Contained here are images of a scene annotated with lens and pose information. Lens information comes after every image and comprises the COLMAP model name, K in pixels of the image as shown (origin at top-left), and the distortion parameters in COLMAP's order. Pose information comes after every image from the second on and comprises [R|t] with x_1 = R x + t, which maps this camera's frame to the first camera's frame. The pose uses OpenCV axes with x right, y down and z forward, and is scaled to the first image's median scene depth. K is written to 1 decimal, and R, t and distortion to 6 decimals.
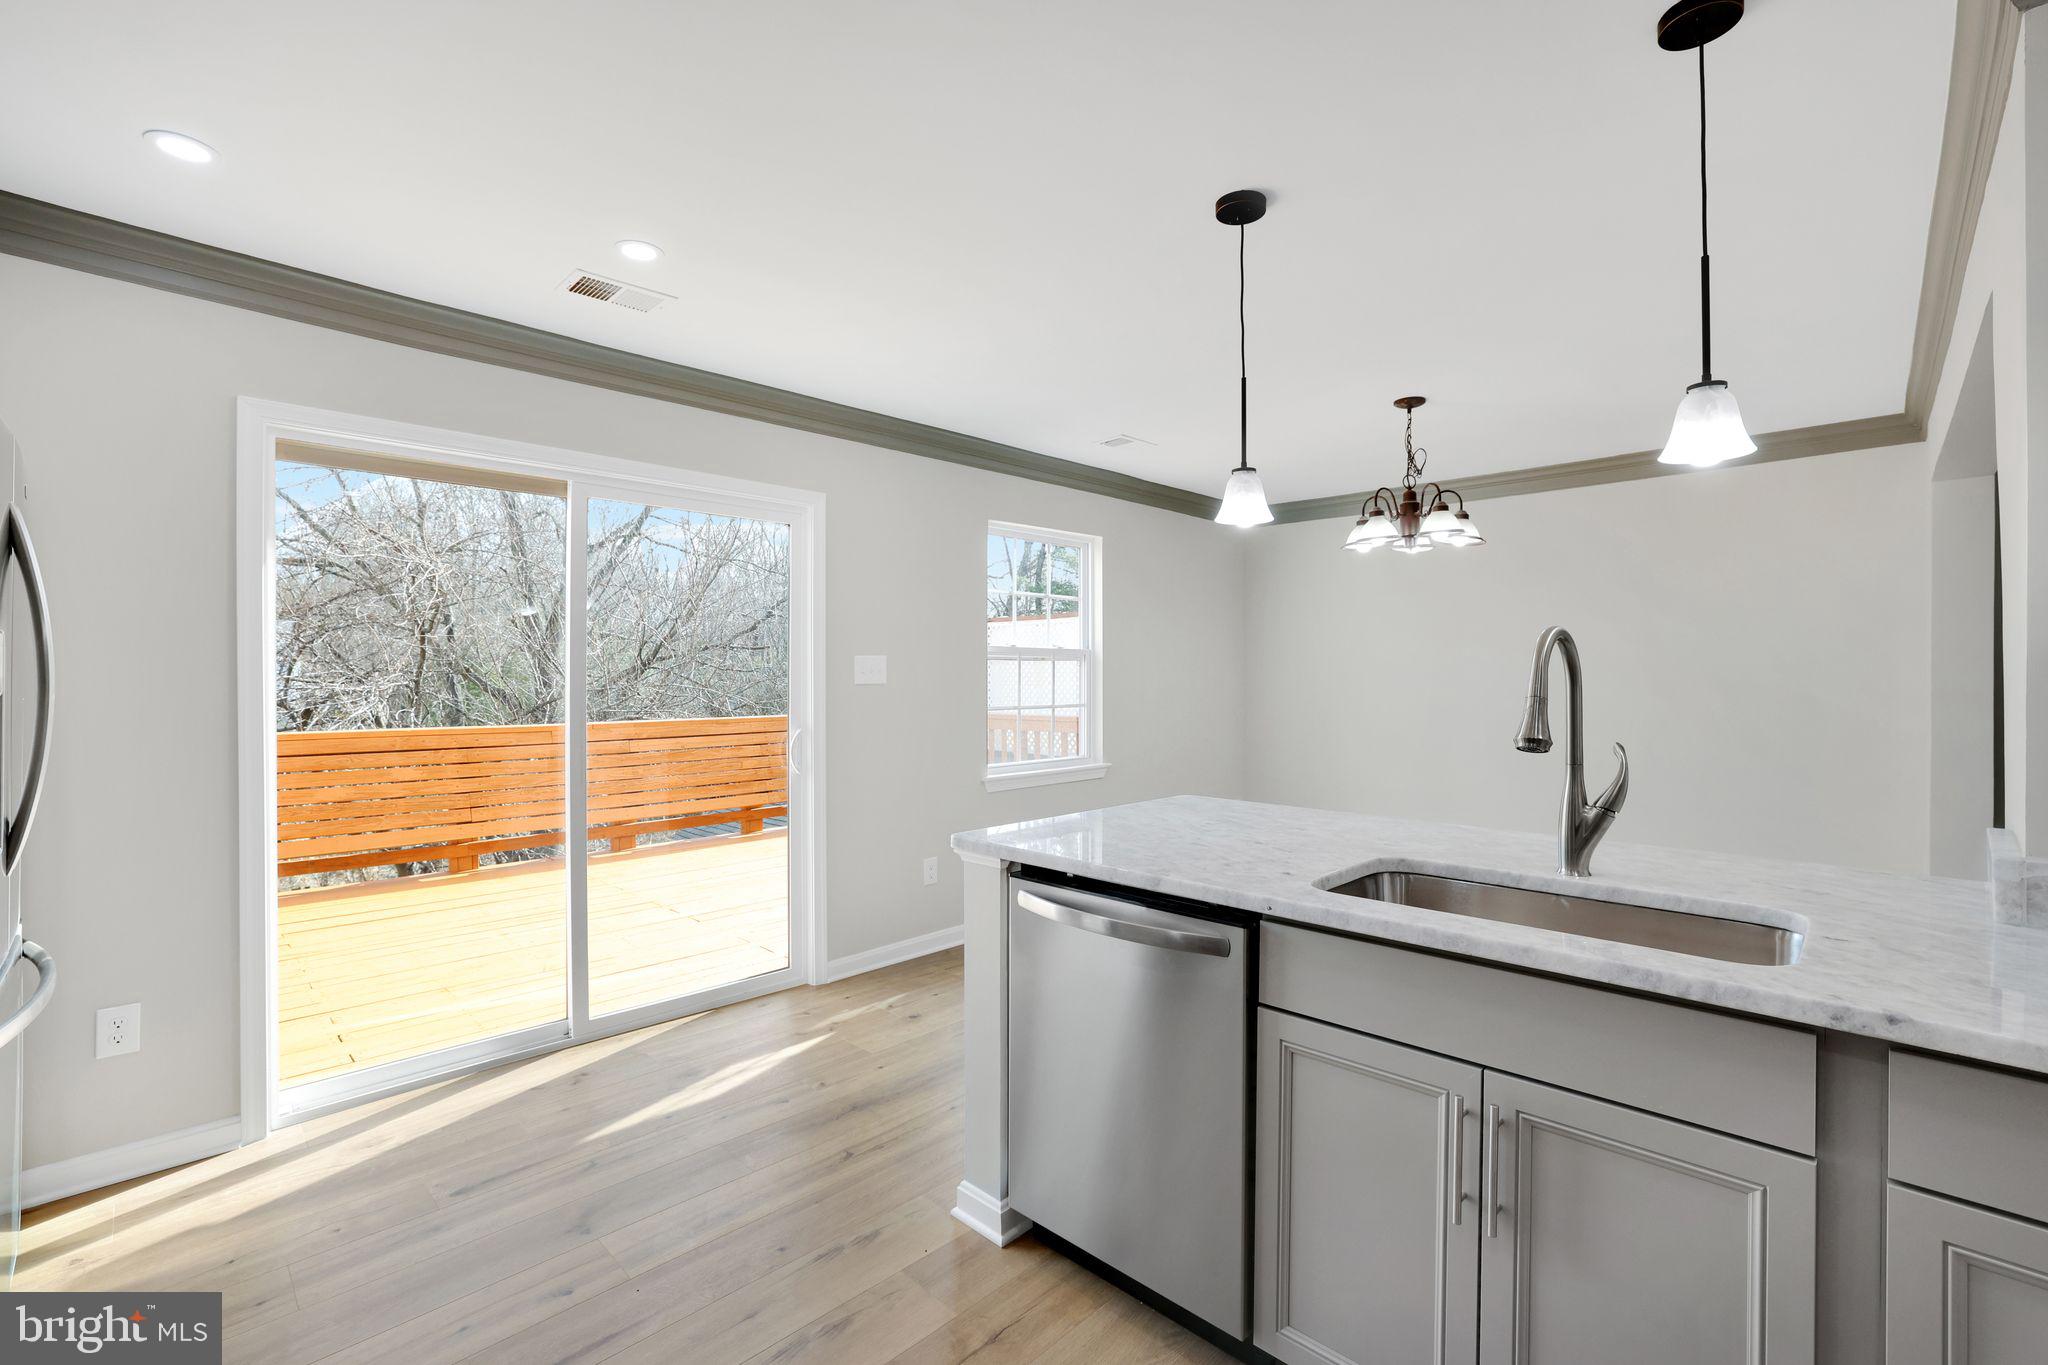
lens RADIAL K [[890.9, 0, 1019.2], [0, 890.9, 677.3], [0, 0, 1]] dist [-0.052938, 0.022072]
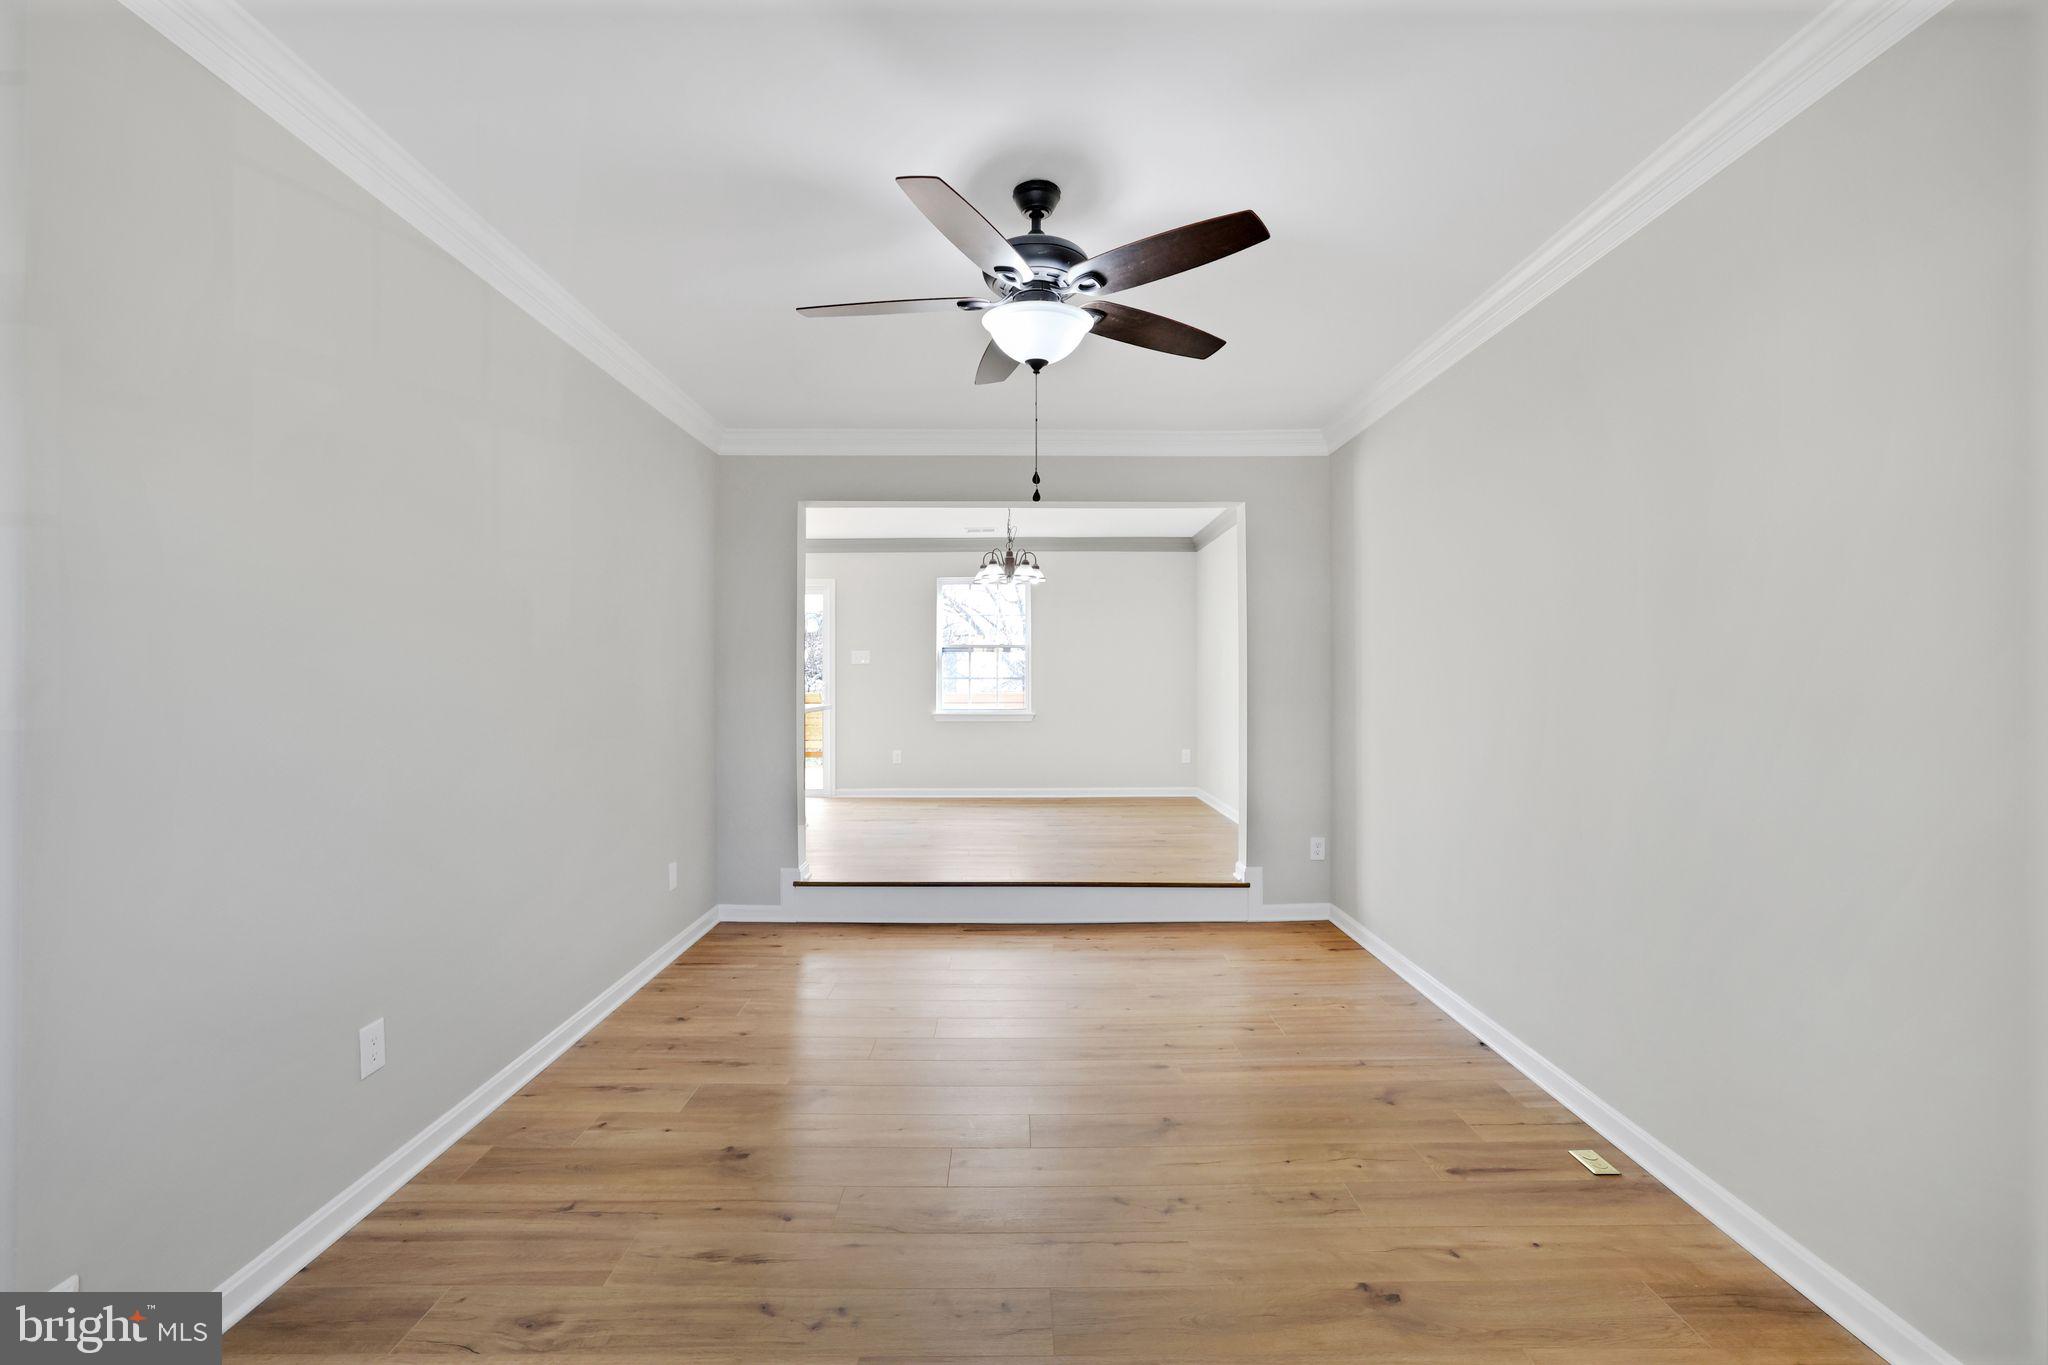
lens RADIAL K [[890.9, 0, 1019.2], [0, 890.9, 677.3], [0, 0, 1]] dist [-0.052938, 0.022072]
pose [[0.707099, -0.002326, -0.707110, 1.725684], [0.002511, 0.999997, -0.000778, 0.045890], [0.707110, -0.001226, 0.707103, -0.260707]]
